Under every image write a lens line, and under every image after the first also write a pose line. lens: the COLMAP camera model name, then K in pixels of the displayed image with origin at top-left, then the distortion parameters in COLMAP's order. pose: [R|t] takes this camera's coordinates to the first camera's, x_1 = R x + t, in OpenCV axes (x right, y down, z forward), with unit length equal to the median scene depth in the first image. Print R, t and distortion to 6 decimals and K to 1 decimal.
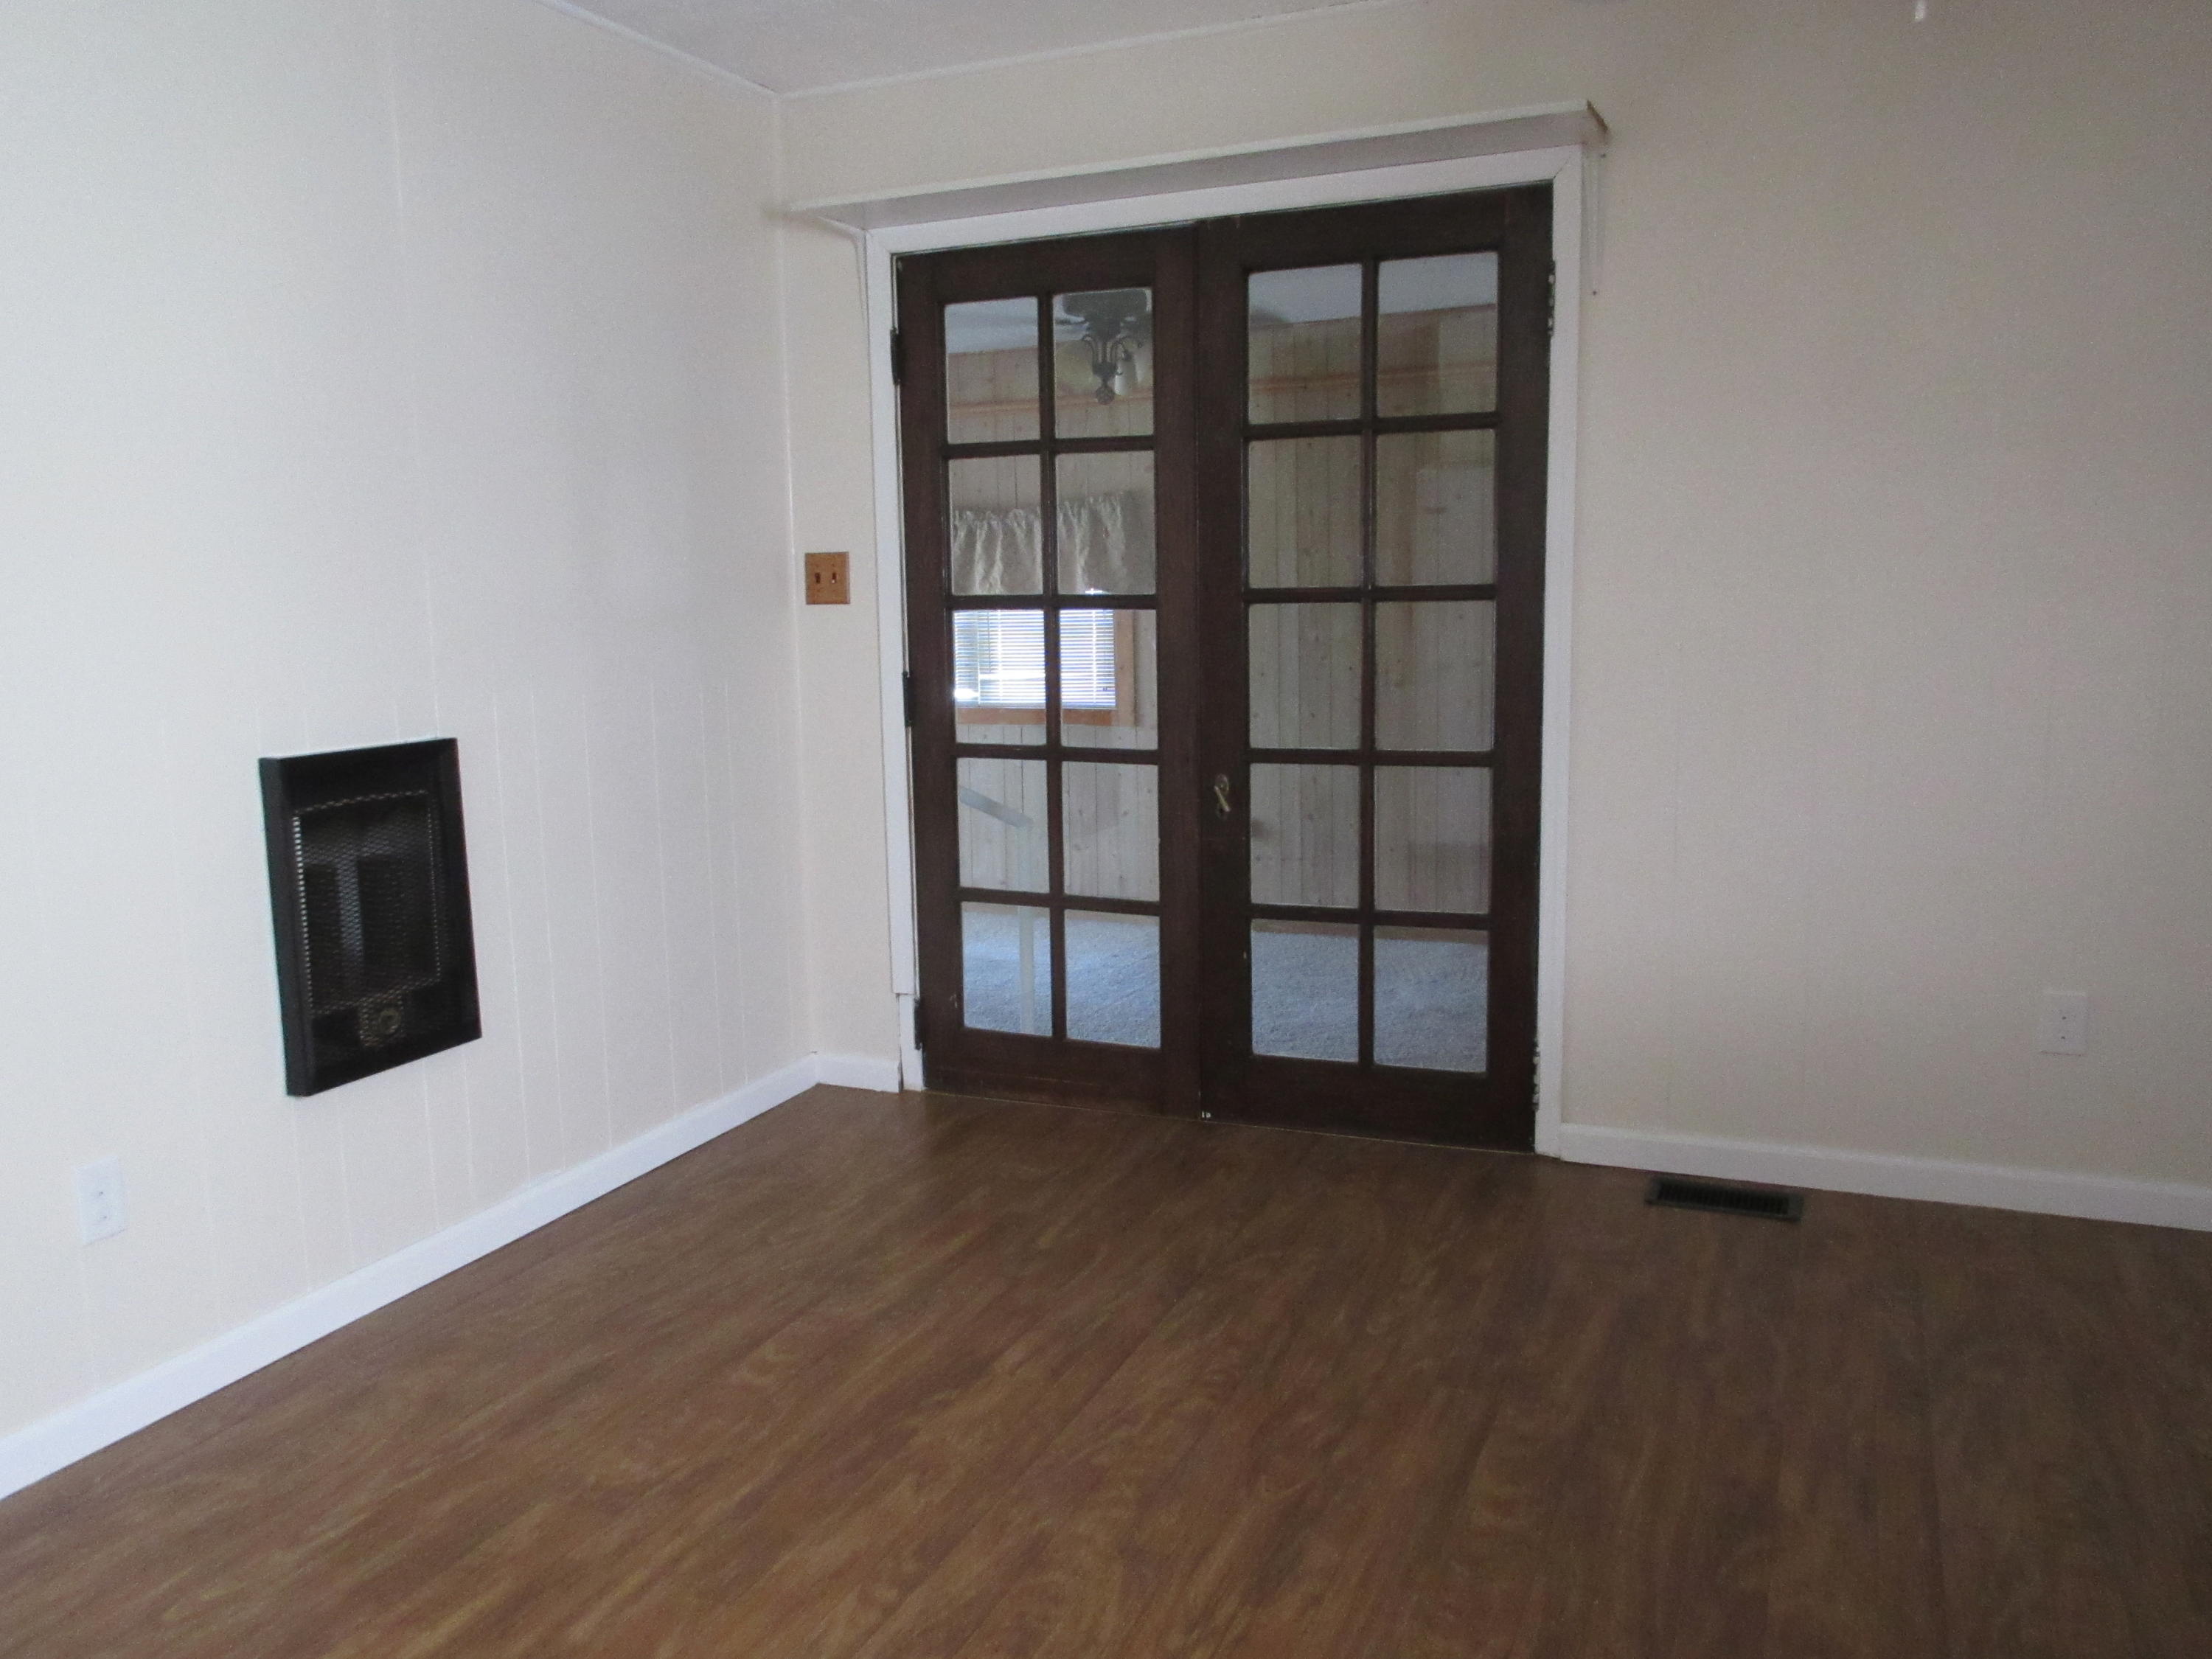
lens RADIAL K [[1742.5, 0, 1096.3], [0, 1742.5, 835.9], [0, 0, 1]] dist [-0.002547, 0.001767]
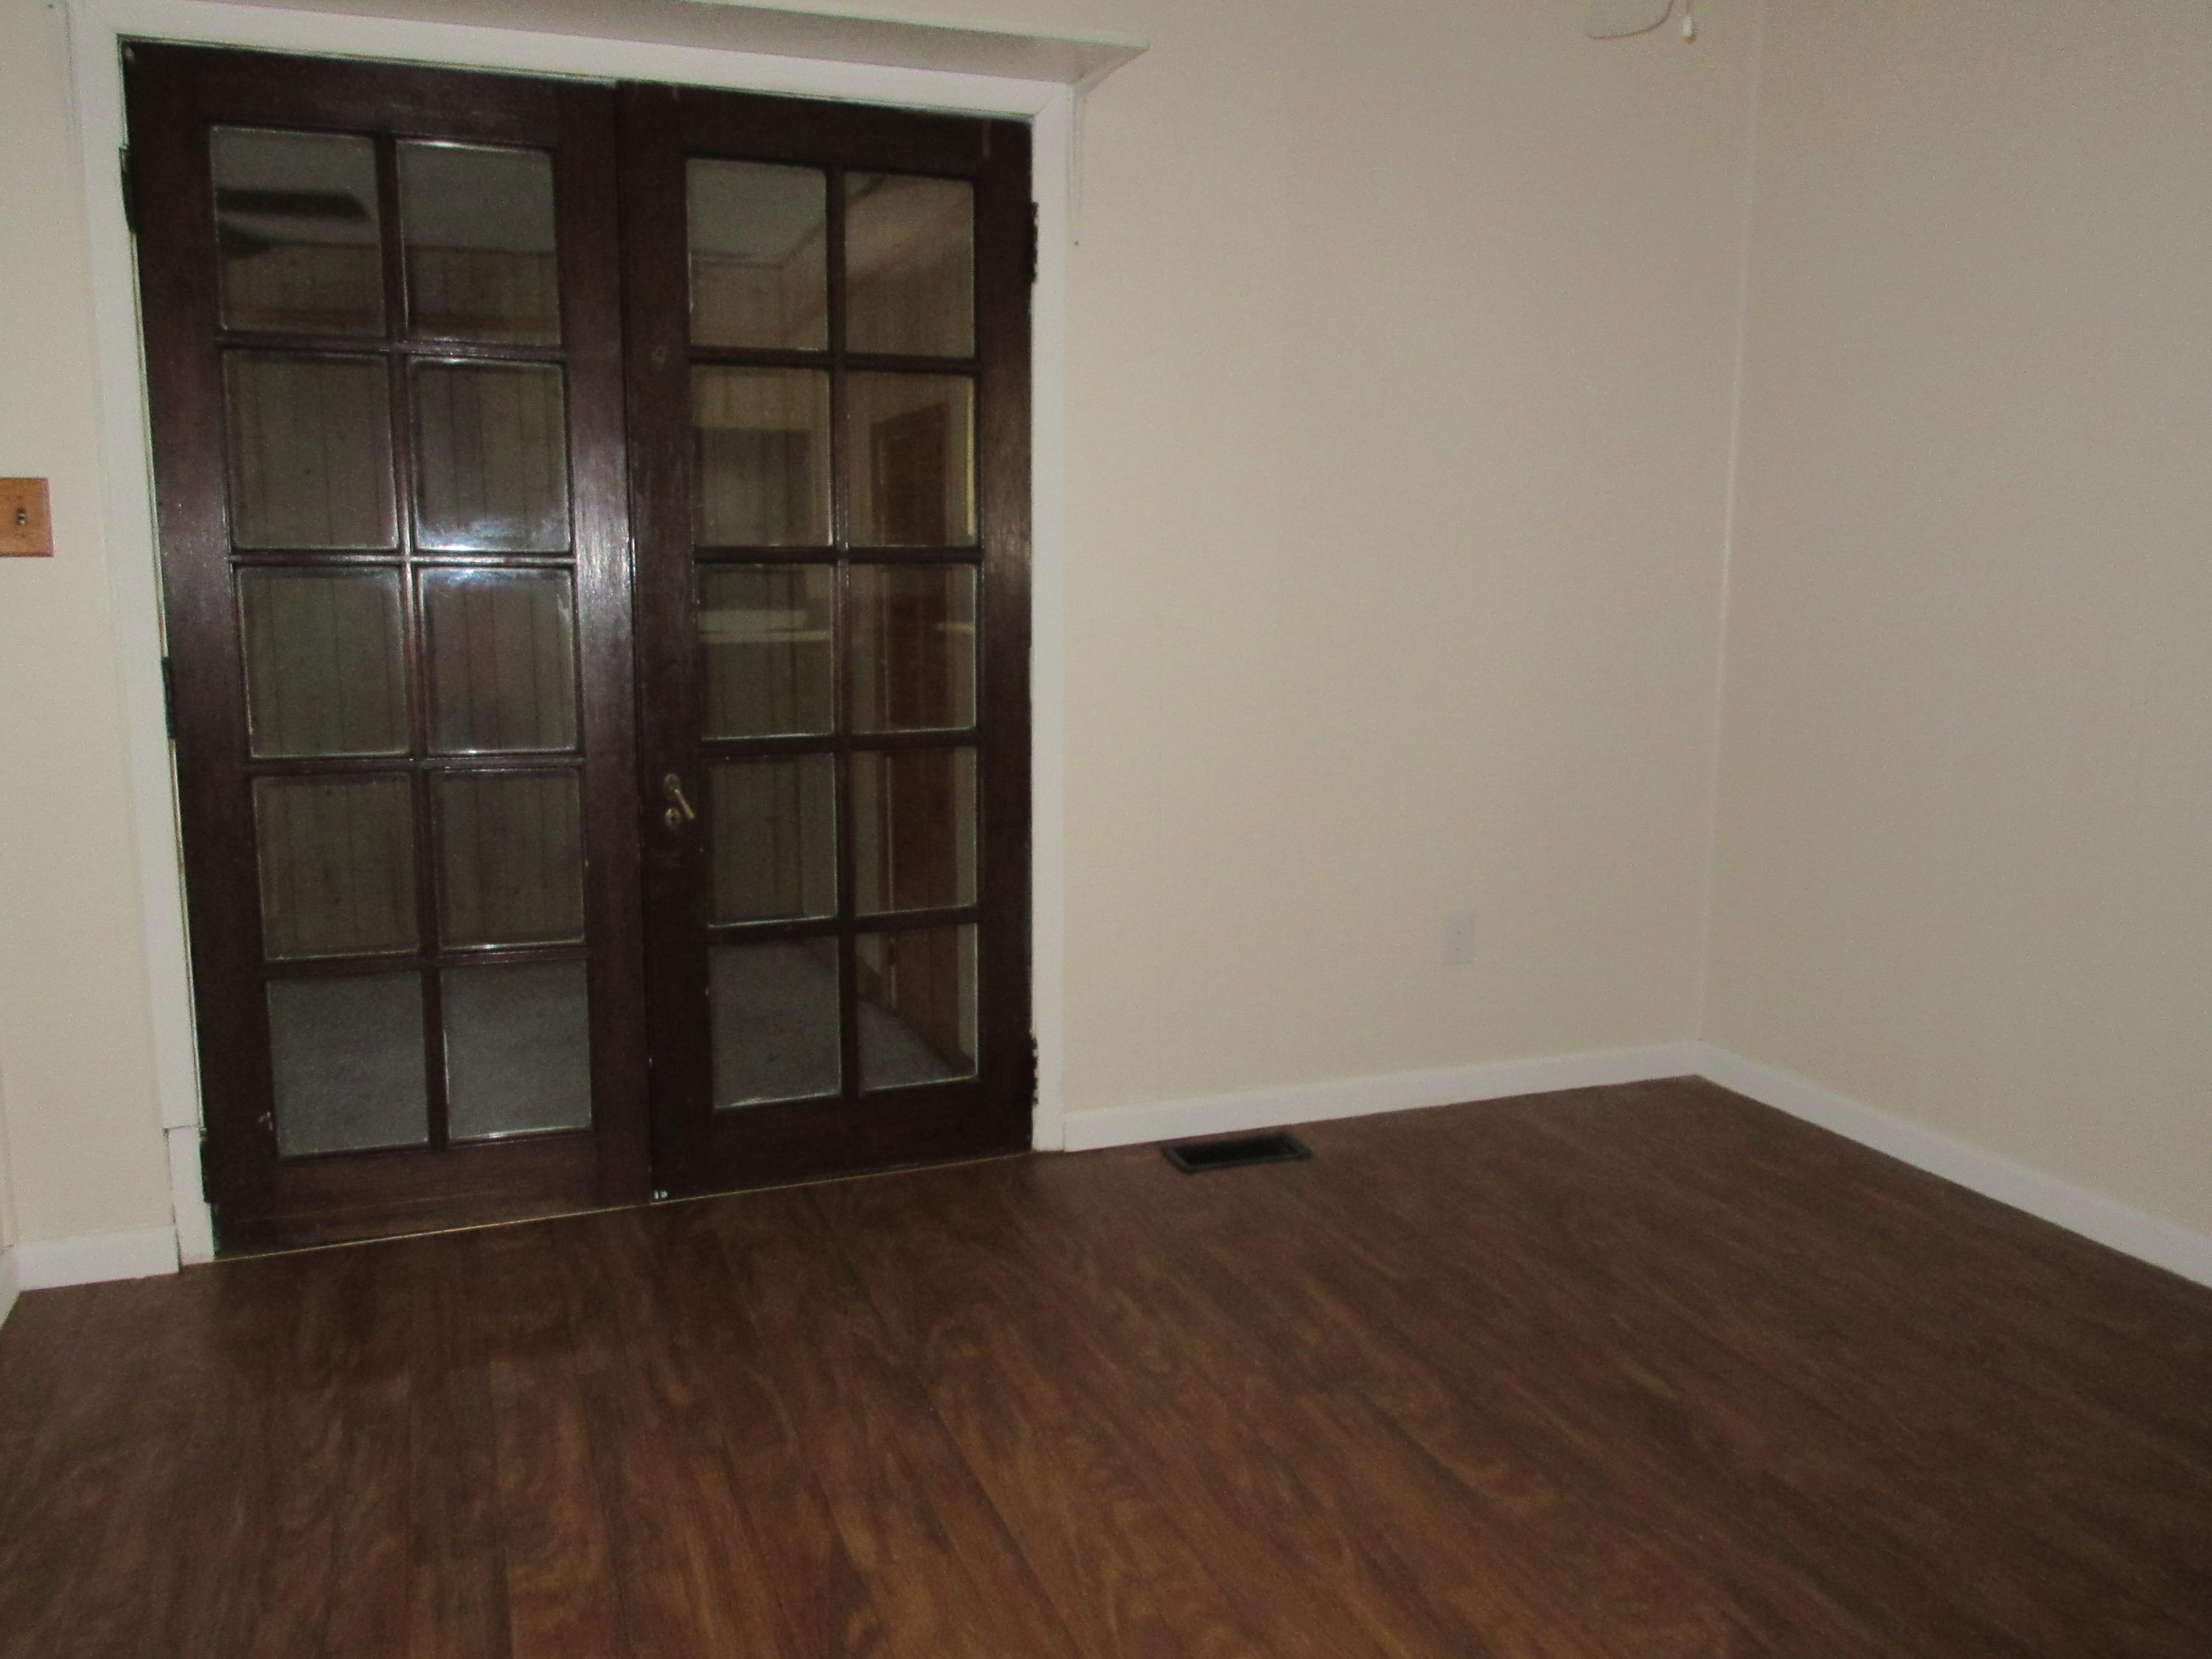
lens RADIAL K [[1749.2, 0, 1106.0], [0, 1749.2, 829.5], [0, 0, 1]] dist [-0.000492, 0.000463]
pose [[0.714444, -0.085156, 0.694492, -0.377618], [0.087051, 0.995672, 0.032534, -0.019918], [-0.694257, 0.037212, 0.718765, 0.293455]]
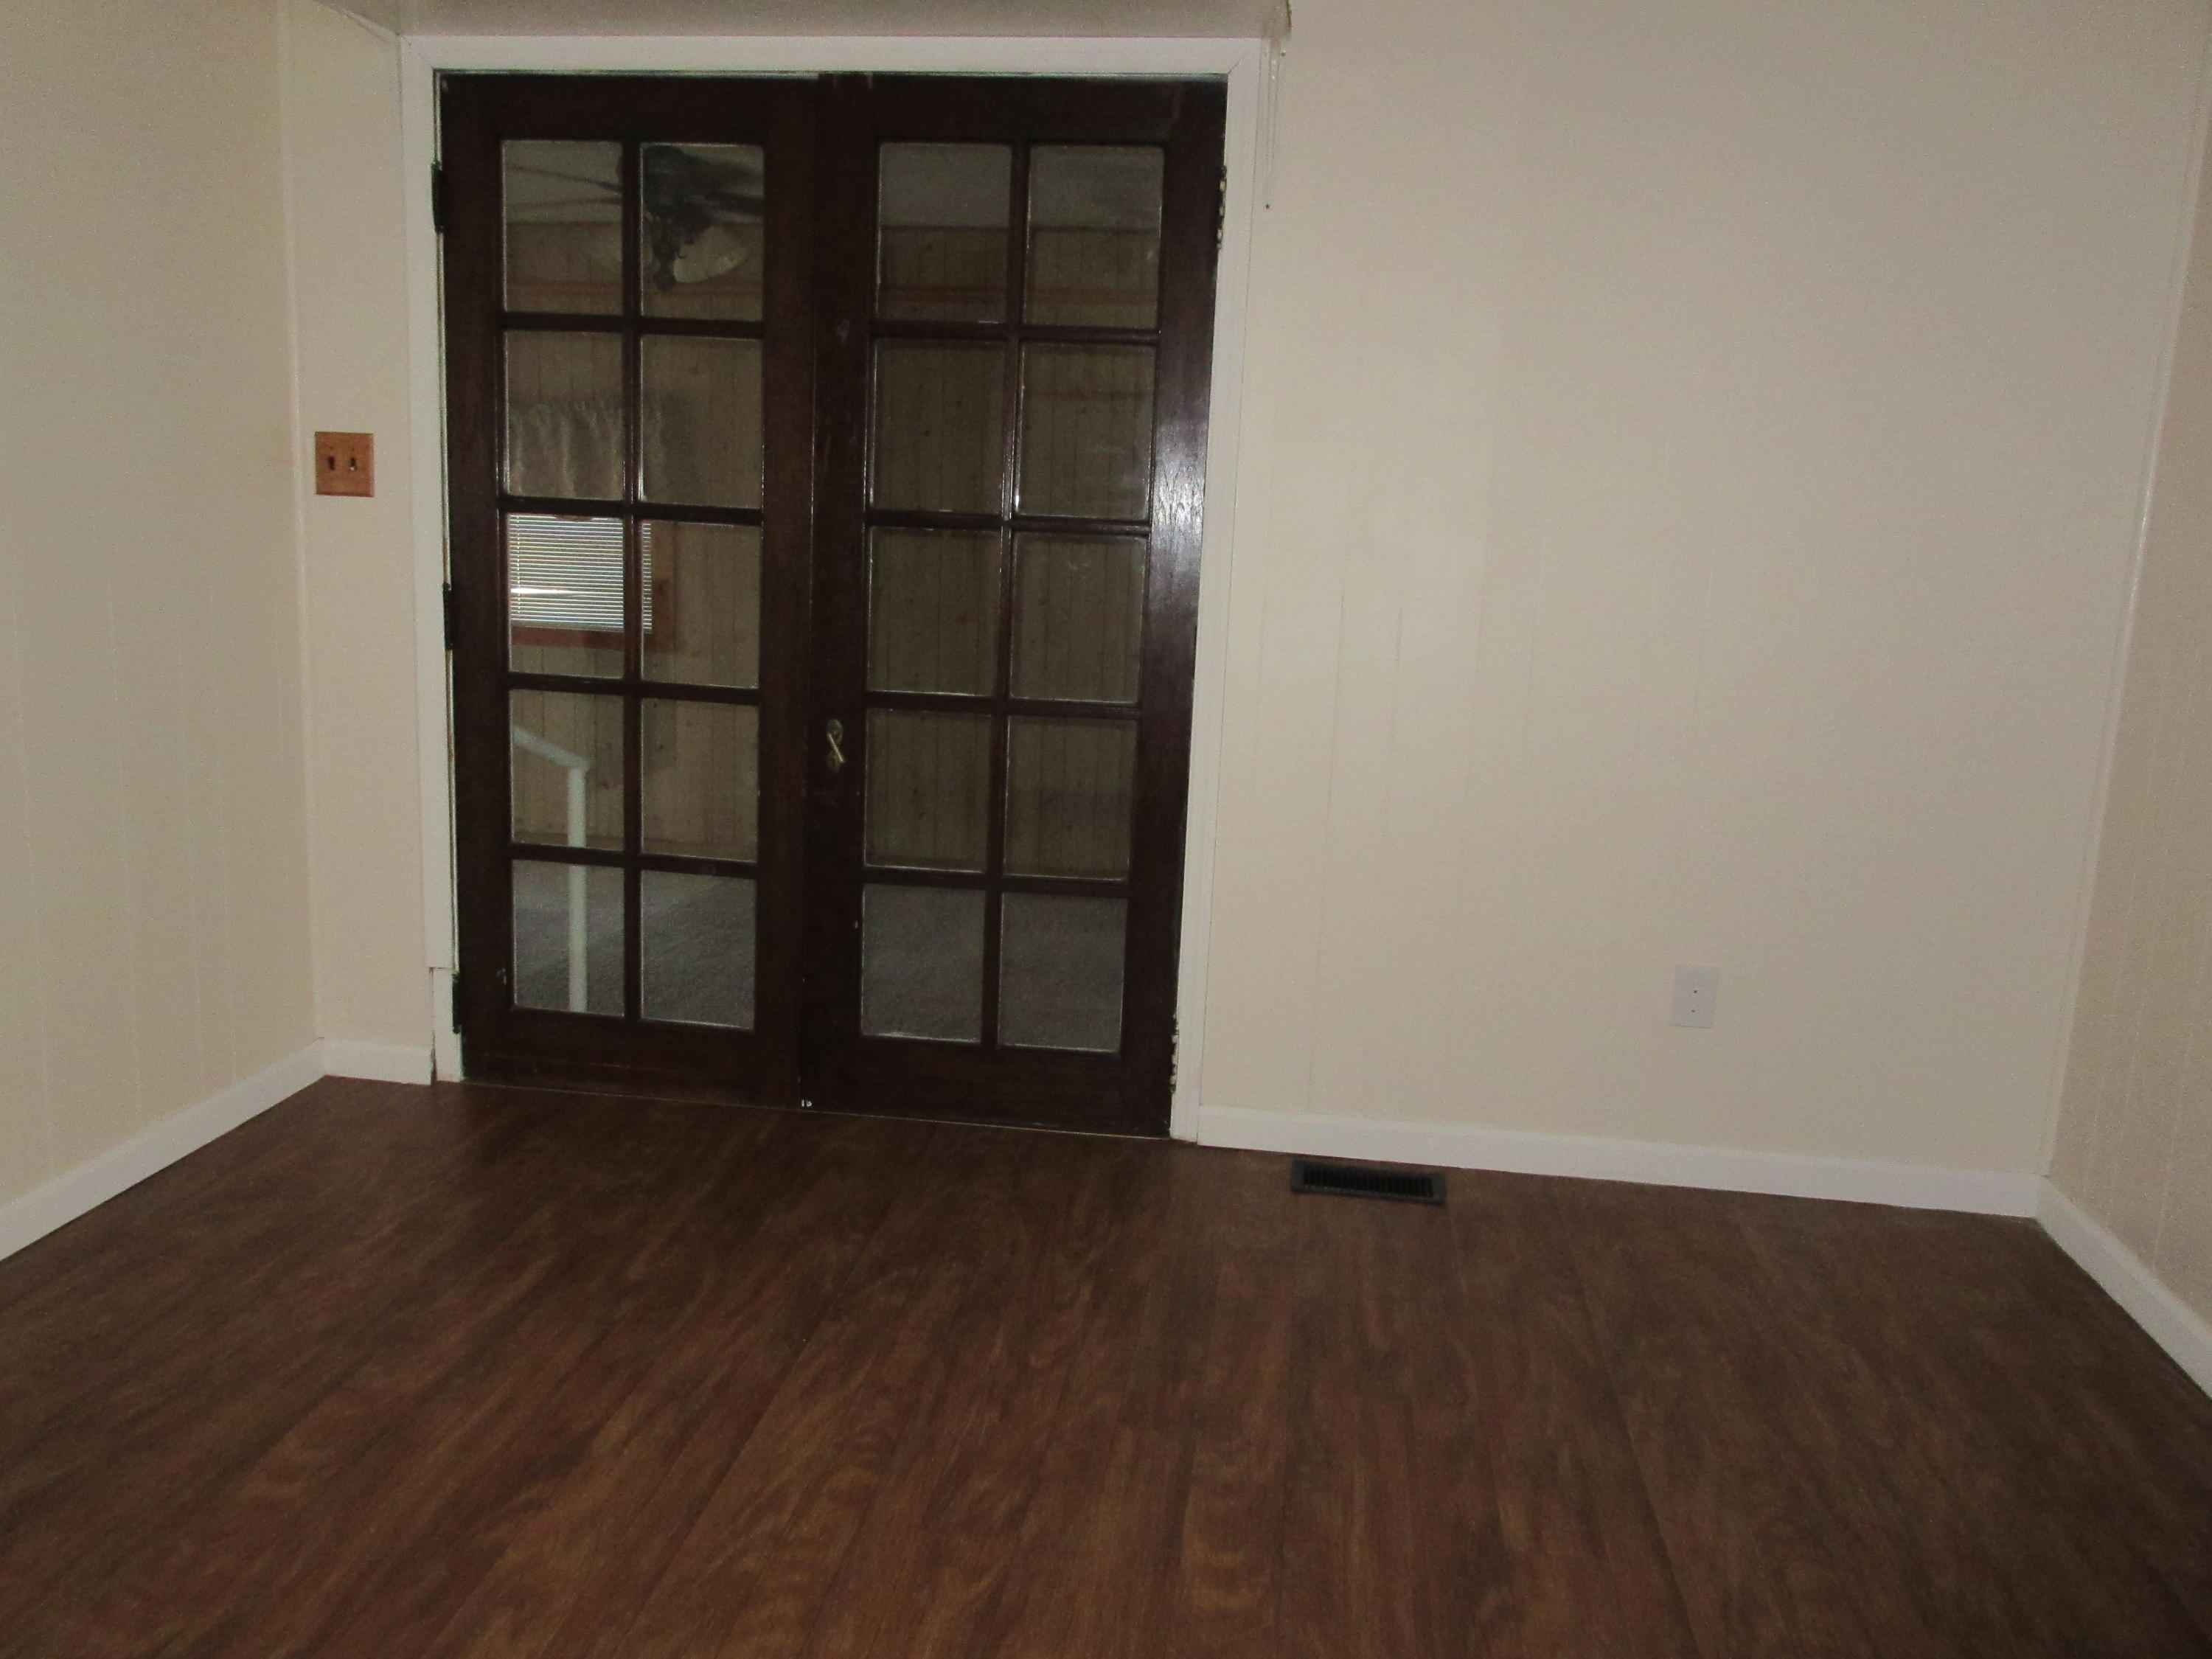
lens RADIAL K [[1742.5, 0, 1096.3], [0, 1742.5, 835.9], [0, 0, 1]] dist [-0.002547, 0.001767]
pose [[0.959378, 0.010341, 0.281936, -0.051961], [-0.021518, 0.999099, 0.036577, -0.012695], [-0.281303, -0.041158, 0.958736, 0.128364]]
